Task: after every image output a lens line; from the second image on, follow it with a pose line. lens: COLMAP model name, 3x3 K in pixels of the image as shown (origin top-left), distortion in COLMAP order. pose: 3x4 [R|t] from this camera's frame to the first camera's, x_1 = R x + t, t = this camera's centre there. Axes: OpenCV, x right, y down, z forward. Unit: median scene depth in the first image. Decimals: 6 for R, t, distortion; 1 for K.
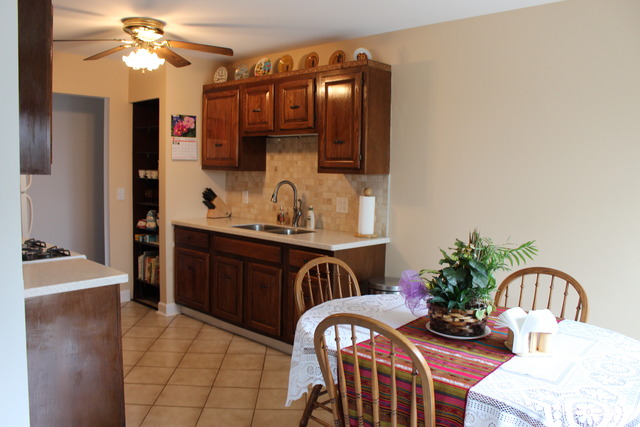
lens RADIAL K [[531.2, 0, 309.9], [0, 531.2, 212.3], [0, 0, 1]] dist [-0.157908, 0.125728]
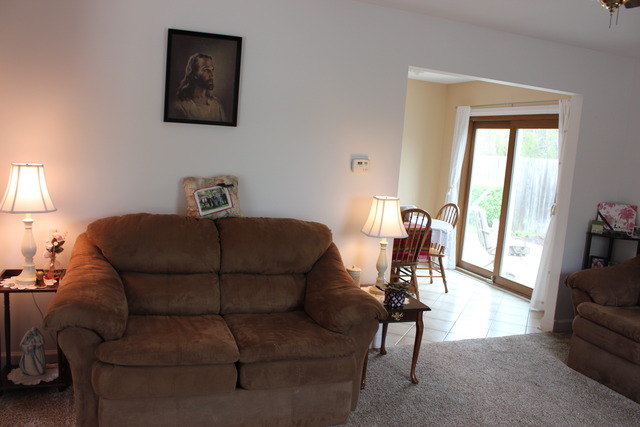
lens RADIAL K [[531.2, 0, 309.9], [0, 531.2, 212.3], [0, 0, 1]] dist [-0.157908, 0.125728]
pose [[0.439165, -0.098235, 0.893020, -1.177143], [0.013172, 0.994601, 0.102932, -0.040131], [-0.898310, -0.033441, 0.438088, 0.101238]]
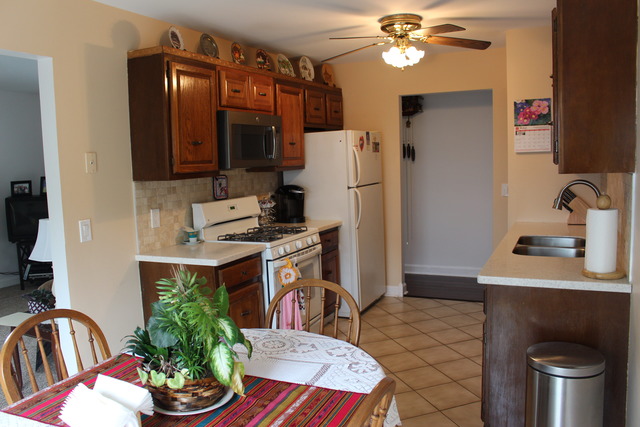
lens RADIAL K [[531.2, 0, 309.9], [0, 531.2, 212.3], [0, 0, 1]] dist [-0.157908, 0.125728]
pose [[0.322861, 0.067946, -0.944004, 0.549615], [-0.047579, 0.997324, 0.055511, -0.042103], [0.945250, 0.026992, 0.325230, 0.500279]]
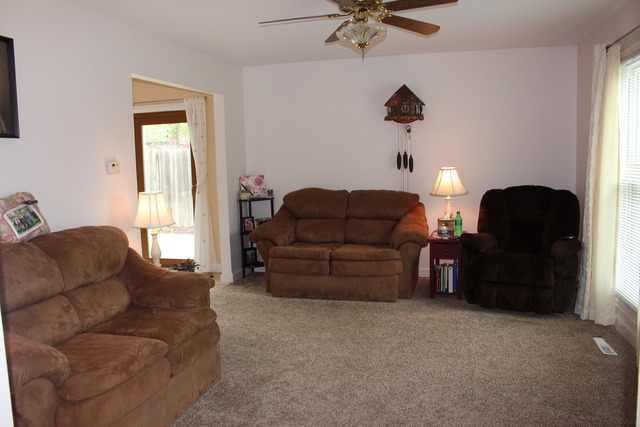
lens RADIAL K [[531.2, 0, 309.9], [0, 531.2, 212.3], [0, 0, 1]] dist [-0.157908, 0.125728]
pose [[-0.474386, -0.100912, 0.874514, -1.322934], [0.094487, 0.981833, 0.164550, -0.067014], [-0.875232, 0.160690, -0.456232, 0.561351]]
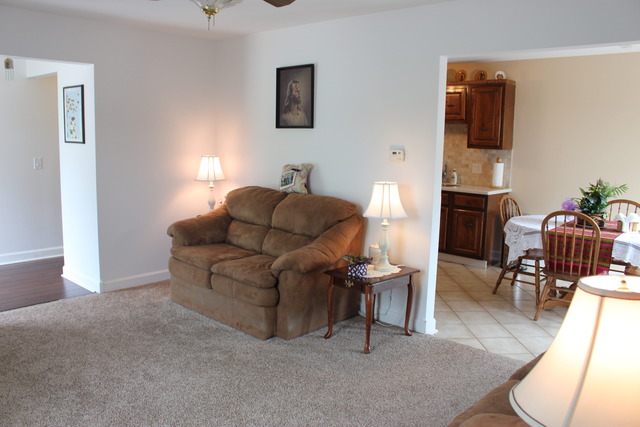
lens RADIAL K [[531.2, 0, 309.9], [0, 531.2, 212.3], [0, 0, 1]] dist [-0.157908, 0.125728]
pose [[0.999962, -0.002391, 0.008389, -0.483838], [0.001876, 0.998144, 0.060869, 0.022449], [-0.008519, -0.060851, 0.998110, -0.593141]]
